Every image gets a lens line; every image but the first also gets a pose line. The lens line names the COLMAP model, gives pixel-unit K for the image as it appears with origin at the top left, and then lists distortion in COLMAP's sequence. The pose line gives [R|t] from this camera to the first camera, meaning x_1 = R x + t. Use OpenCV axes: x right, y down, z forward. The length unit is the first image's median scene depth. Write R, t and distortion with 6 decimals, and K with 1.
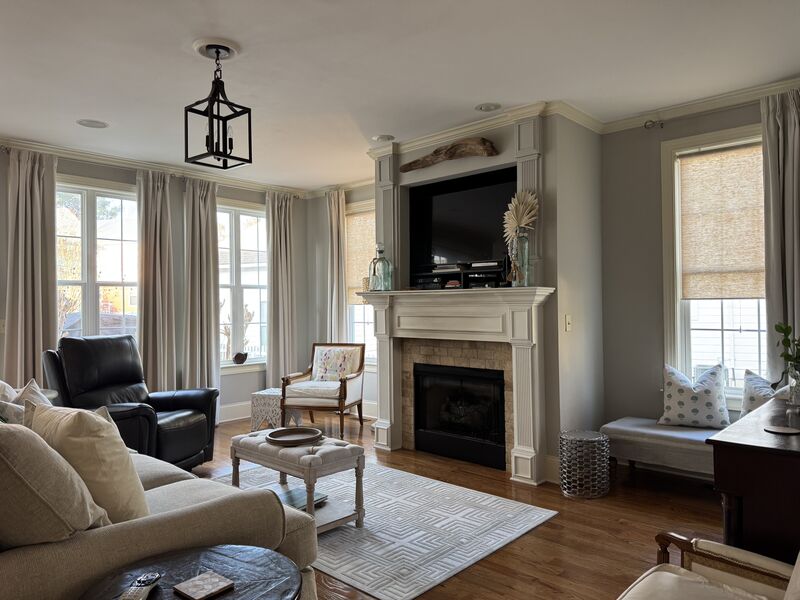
lens RADIAL K [[567.9, 0, 403.1], [0, 567.9, 300.6], [0, 0, 1]] dist [0.064154, -0.023667]
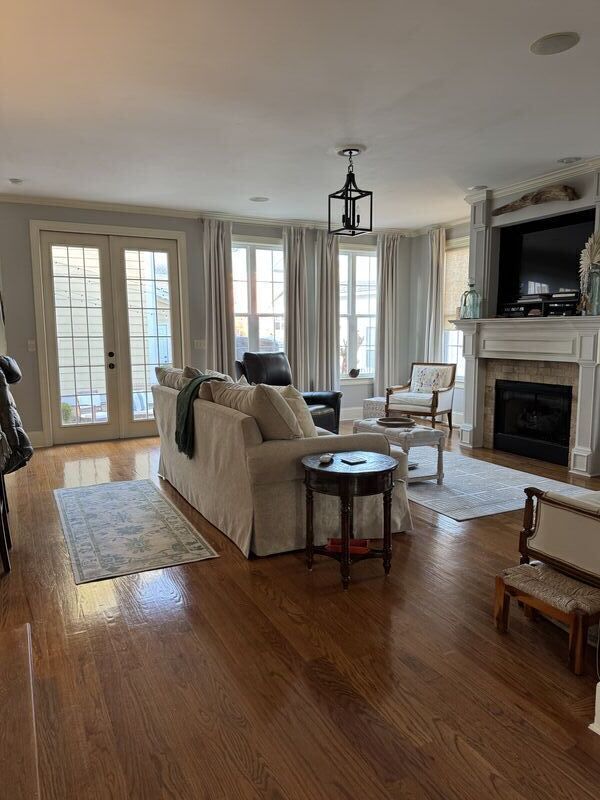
lens RADIAL K [[567.9, 0, 298.0], [0, 567.9, 404.2], [0, 0, 1]] dist [0.064154, -0.023667]
pose [[0.935674, 0.048905, -0.349461, 0.054066], [-0.000782, 0.990634, 0.136540, -0.003381], [0.352866, -0.127484, 0.926949, -0.285026]]
